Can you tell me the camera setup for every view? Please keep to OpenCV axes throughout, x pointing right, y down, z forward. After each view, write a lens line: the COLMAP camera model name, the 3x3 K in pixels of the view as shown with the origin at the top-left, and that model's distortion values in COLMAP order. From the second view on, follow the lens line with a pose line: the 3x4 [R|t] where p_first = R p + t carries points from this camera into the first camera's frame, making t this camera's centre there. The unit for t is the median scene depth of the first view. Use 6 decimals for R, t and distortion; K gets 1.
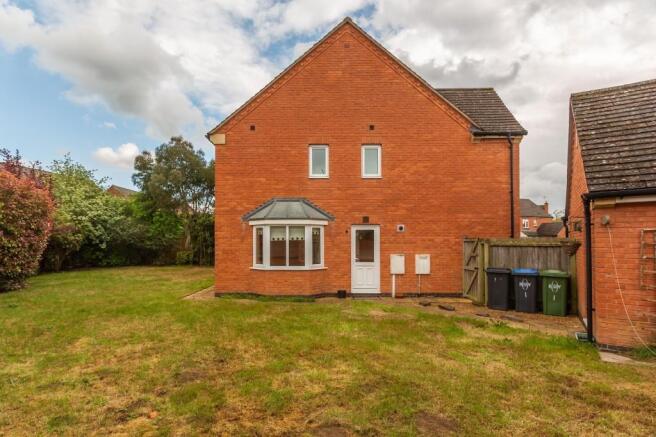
lens RADIAL K [[310.5, 0, 316.7], [0, 310.5, 221.9], [0, 0, 1]] dist [0.001534, 0.000069]
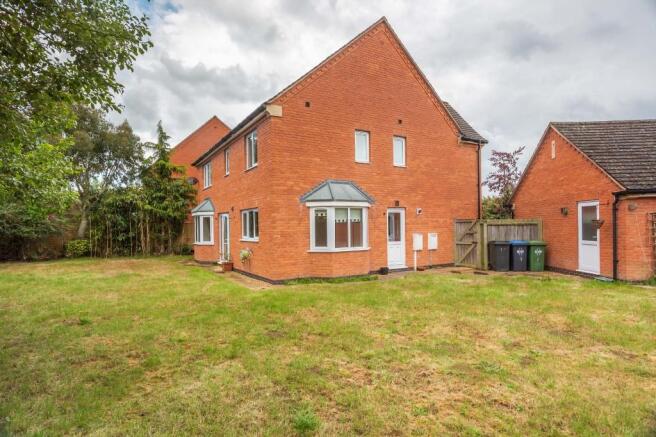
lens RADIAL K [[306.8, 0, 328.0], [0, 306.8, 211.0], [0, 0, 1]] dist [-0.002571, -0.000310]
pose [[0.886797, 0.010732, 0.462034, -0.590080], [-0.017701, 0.999786, 0.010752, 0.013200], [-0.461819, -0.017713, 0.886797, 0.133852]]
